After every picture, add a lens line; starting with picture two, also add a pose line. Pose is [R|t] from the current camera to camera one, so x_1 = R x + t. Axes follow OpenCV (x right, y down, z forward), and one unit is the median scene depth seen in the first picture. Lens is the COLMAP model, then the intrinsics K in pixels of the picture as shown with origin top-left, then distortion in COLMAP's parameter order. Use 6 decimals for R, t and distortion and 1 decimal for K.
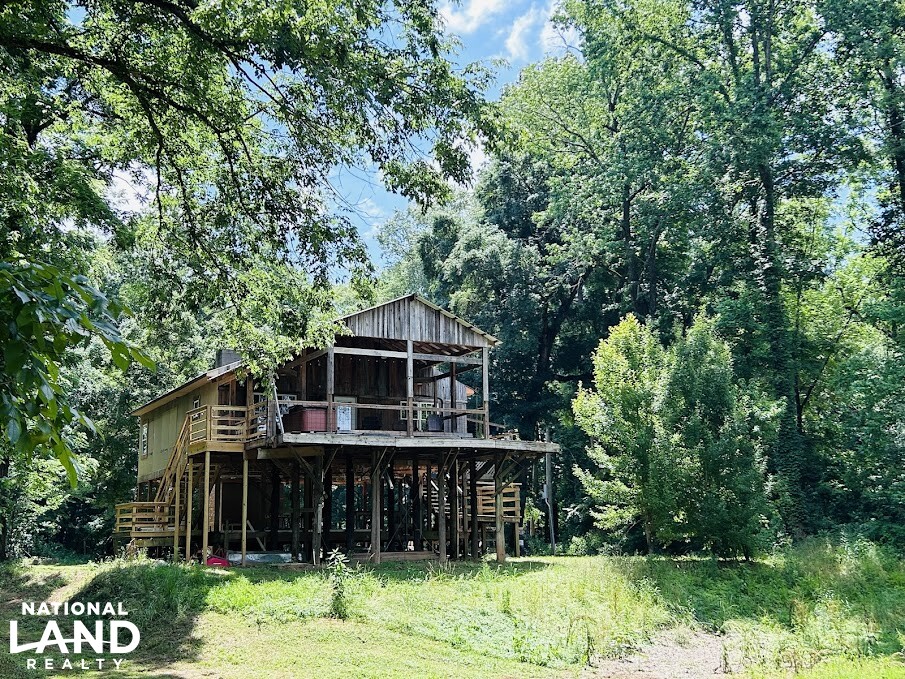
lens RADIAL K [[1021.3, 0, 452.5], [0, 1021.3, 339.5], [0, 0, 1]] dist [0.139897, -0.382685]
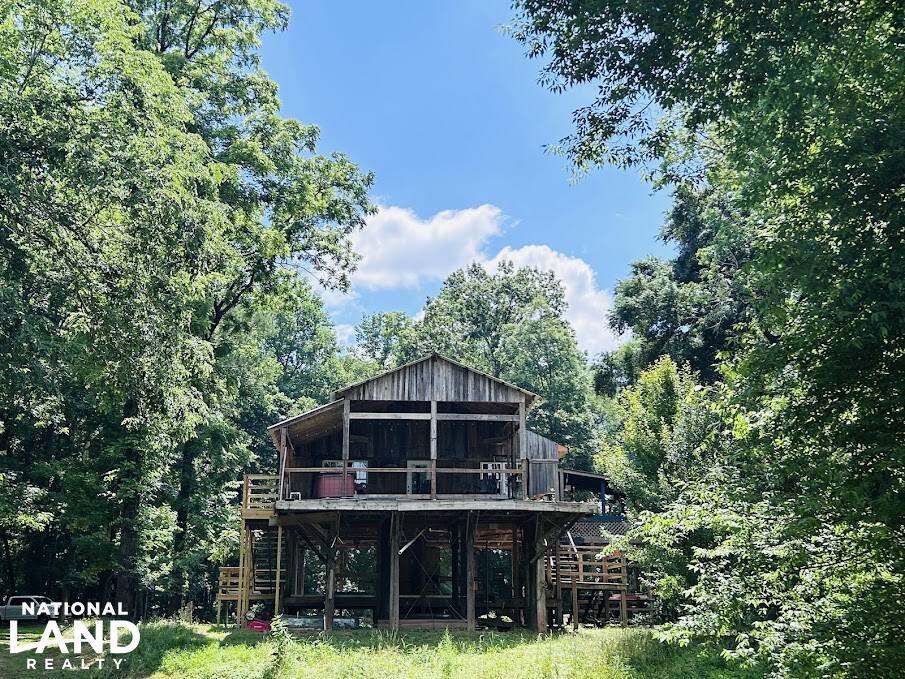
lens RADIAL K [[1021.3, 0, 452.5], [0, 1021.3, 339.5], [0, 0, 1]] dist [0.139897, -0.382685]
pose [[0.904918, -0.089129, -0.416149, 0.386832], [0.064532, 0.995254, -0.072835, 0.014621], [0.420666, 0.039055, 0.906375, 0.110302]]
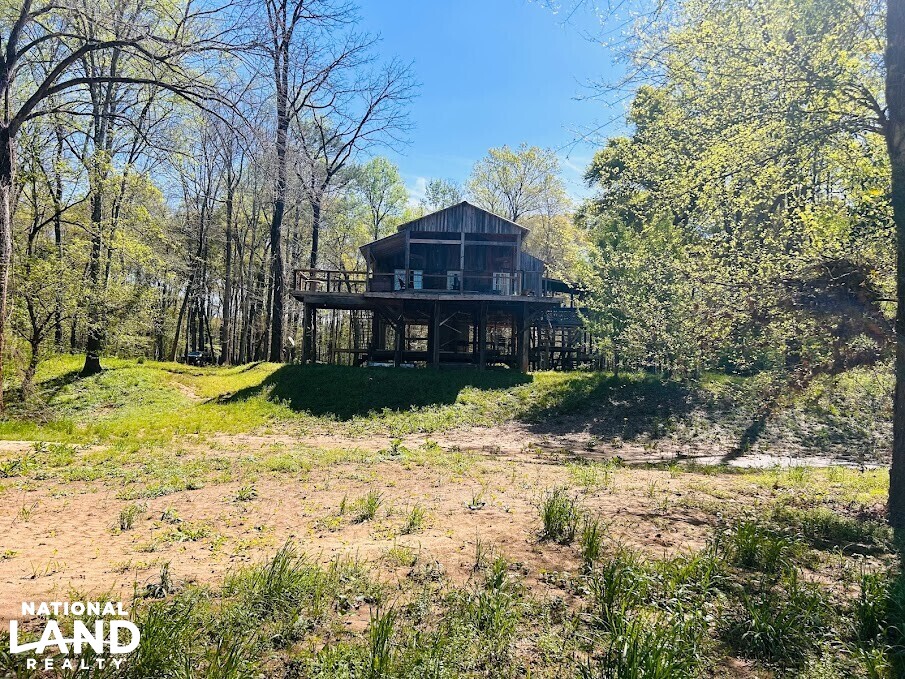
lens RADIAL K [[1021.3, 0, 452.5], [0, 1021.3, 339.5], [0, 0, 1]] dist [0.139897, -0.382685]
pose [[0.871459, 0.016427, -0.490193, 0.703902], [0.051413, 0.990873, 0.124607, -0.032231], [0.487766, -0.133792, 0.862661, -0.369131]]
